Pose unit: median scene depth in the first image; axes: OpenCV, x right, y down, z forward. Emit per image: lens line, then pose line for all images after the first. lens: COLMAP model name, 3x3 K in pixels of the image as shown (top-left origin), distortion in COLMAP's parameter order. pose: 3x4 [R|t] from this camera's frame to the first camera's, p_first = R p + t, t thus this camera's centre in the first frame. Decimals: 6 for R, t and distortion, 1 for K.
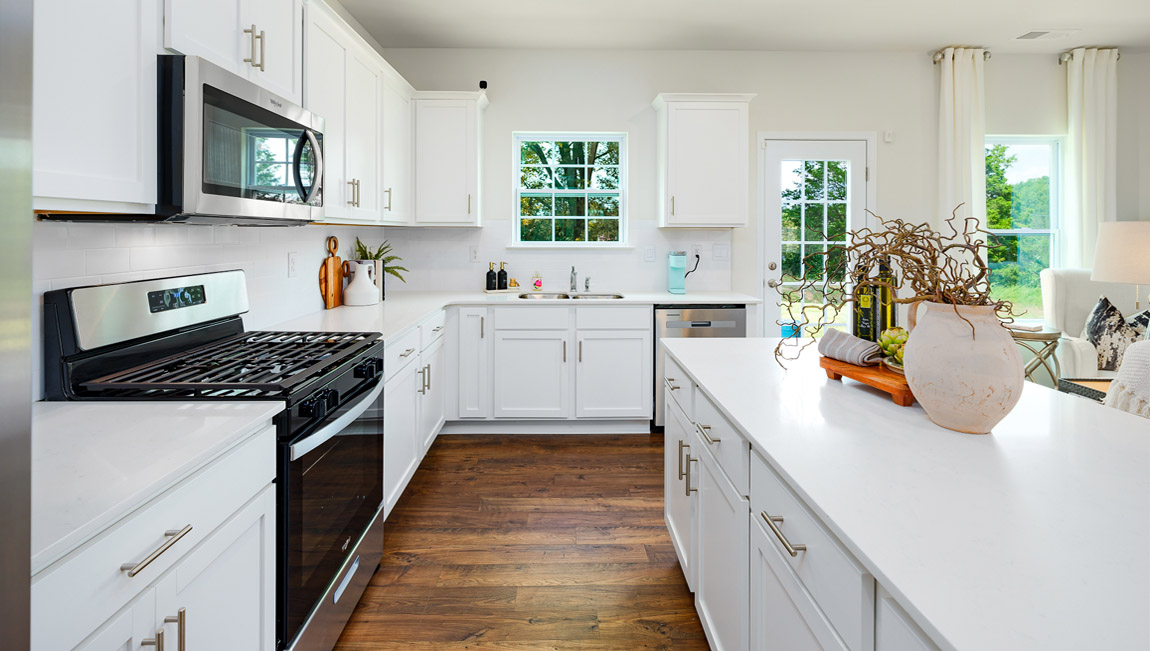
lens RADIAL K [[517.9, 0, 560.8], [0, 517.9, 233.5], [0, 0, 1]] dist [-0.001150, -0.000141]
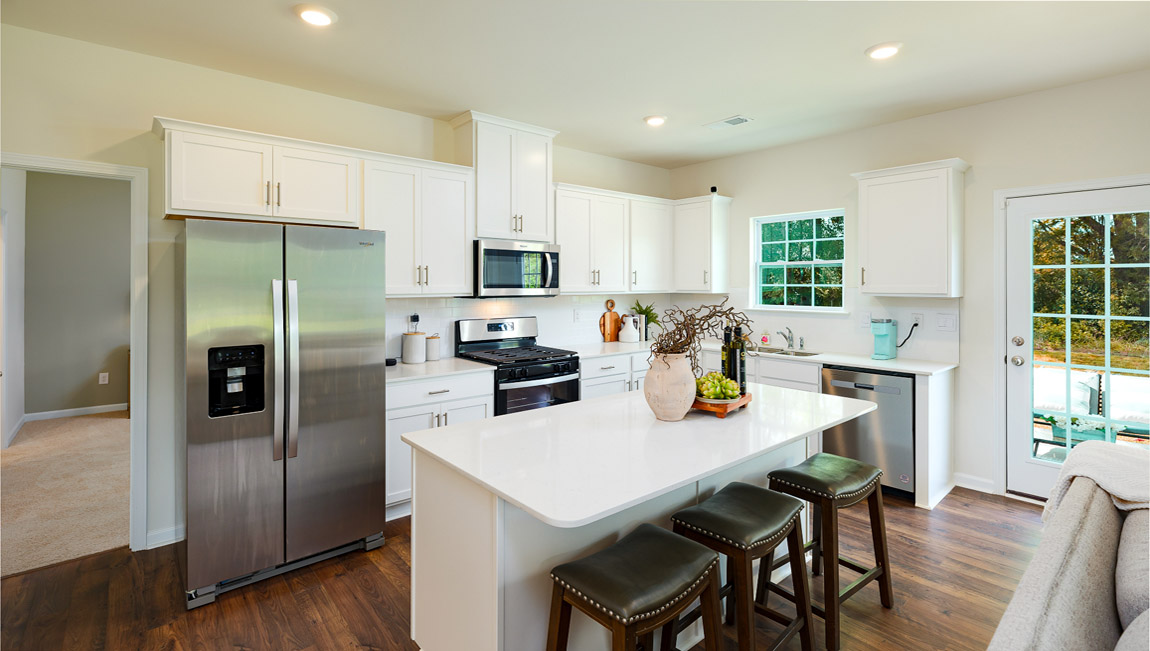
lens RADIAL K [[506.7, 0, 568.8], [0, 506.7, 280.4], [0, 0, 1]] dist [0.000374, -0.000148]
pose [[0.644548, -0.008411, -0.764518, 0.696298], [0.000500, 0.999944, -0.010579, -0.037830], [0.764564, 0.006436, 0.644516, -0.166953]]
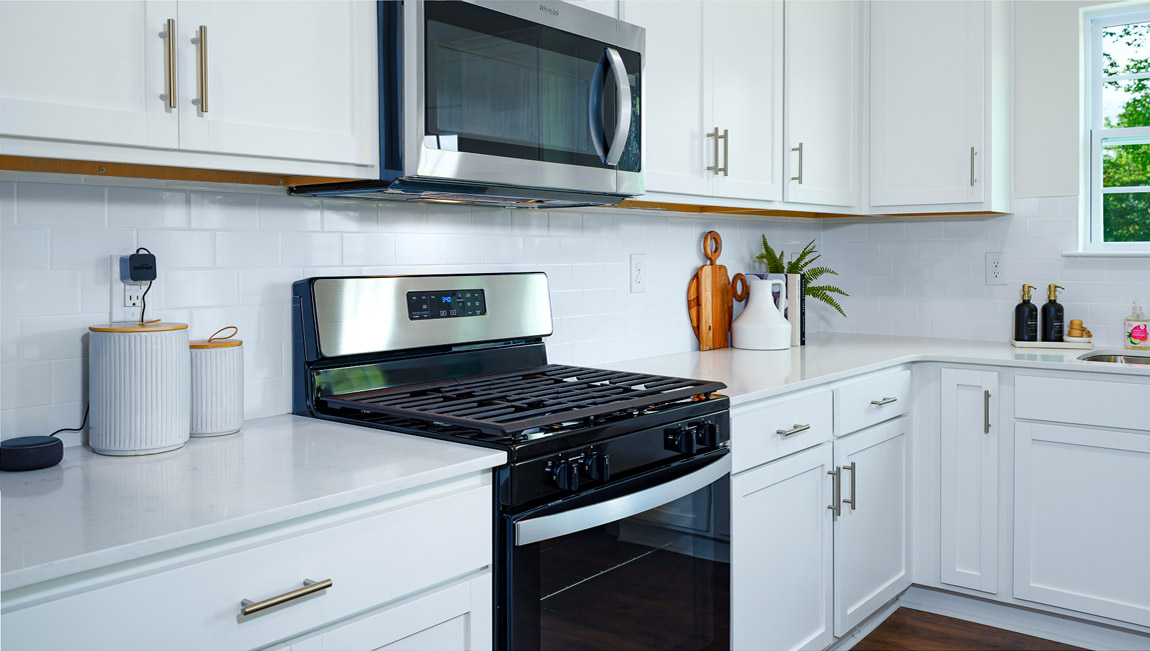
lens RADIAL K [[932.3, 0, 568.6], [0, 932.3, 263.8], [0, 0, 1]] dist [0.031018, -0.020505]
pose [[0.768213, 0.003047, -0.640188, 0.118063], [0.005009, 0.999929, 0.010769, 0.028952], [0.640175, -0.011479, 0.768143, 0.055538]]
